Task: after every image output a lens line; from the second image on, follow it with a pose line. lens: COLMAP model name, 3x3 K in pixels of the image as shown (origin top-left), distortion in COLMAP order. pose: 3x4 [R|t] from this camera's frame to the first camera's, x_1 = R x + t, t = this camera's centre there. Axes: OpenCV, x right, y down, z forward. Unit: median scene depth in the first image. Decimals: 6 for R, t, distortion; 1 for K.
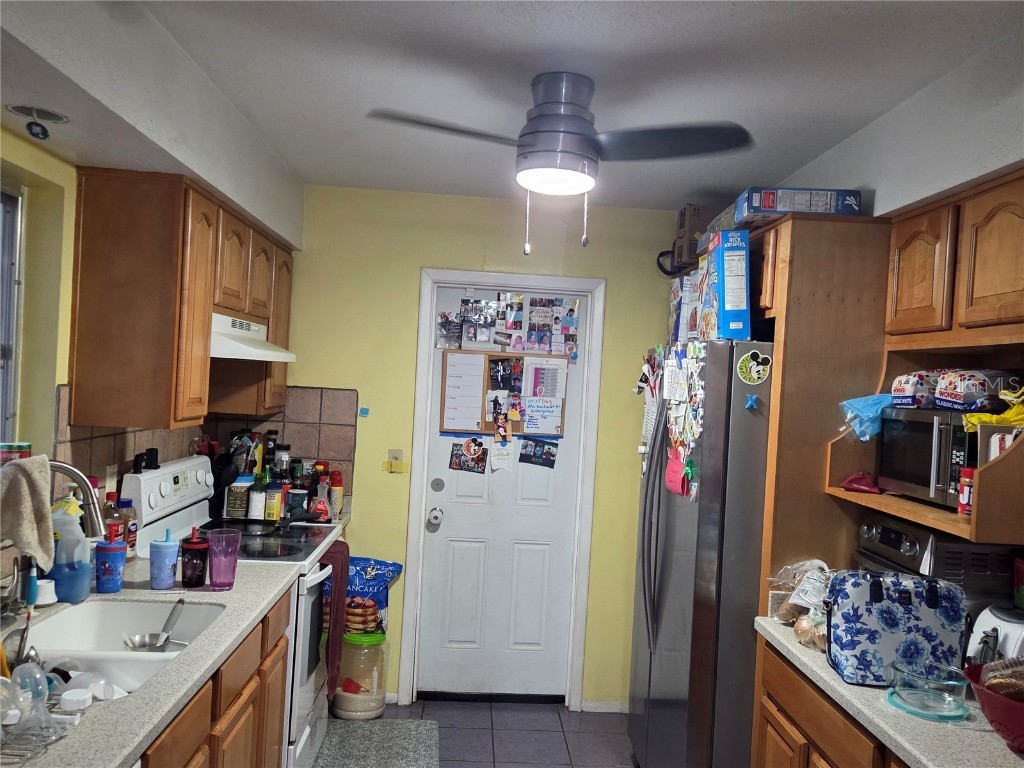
lens RADIAL K [[859.3, 0, 512.0], [0, 859.3, 384.0], [0, 0, 1]] dist [0.069406, -0.088861]
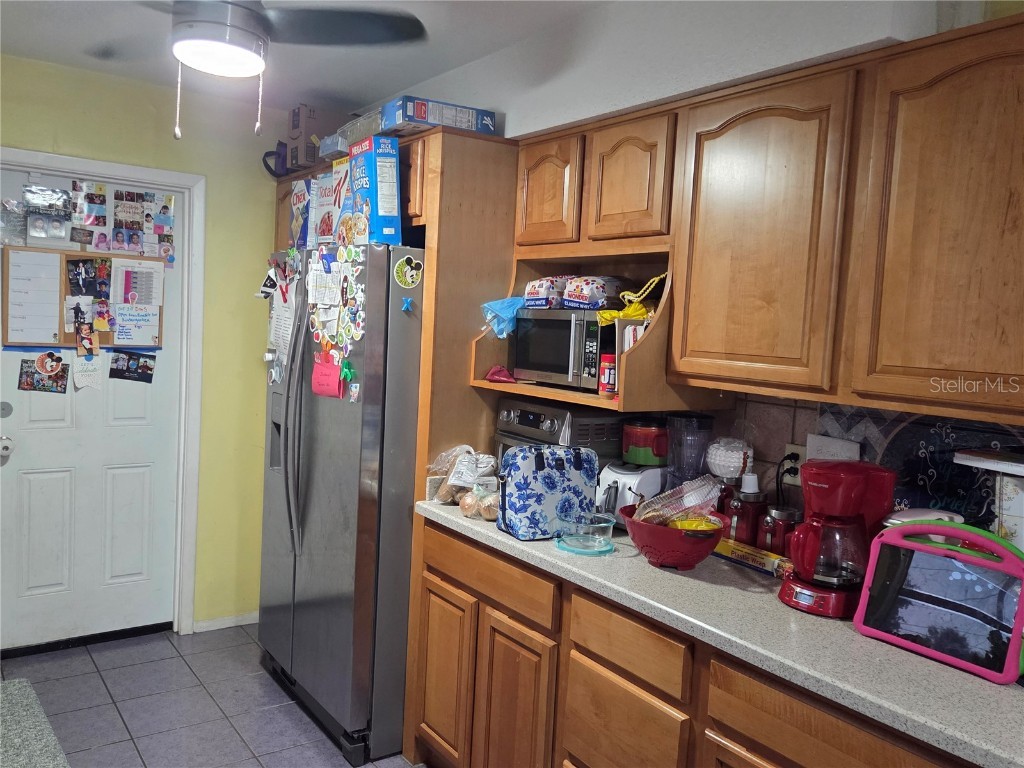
lens RADIAL K [[859.3, 0, 512.0], [0, 859.3, 384.0], [0, 0, 1]] dist [0.069406, -0.088861]
pose [[0.835411, -0.050916, 0.547263, -0.202080], [-0.001239, 0.995523, 0.094512, 0.017995], [-0.549625, -0.079634, 0.831607, 0.043204]]
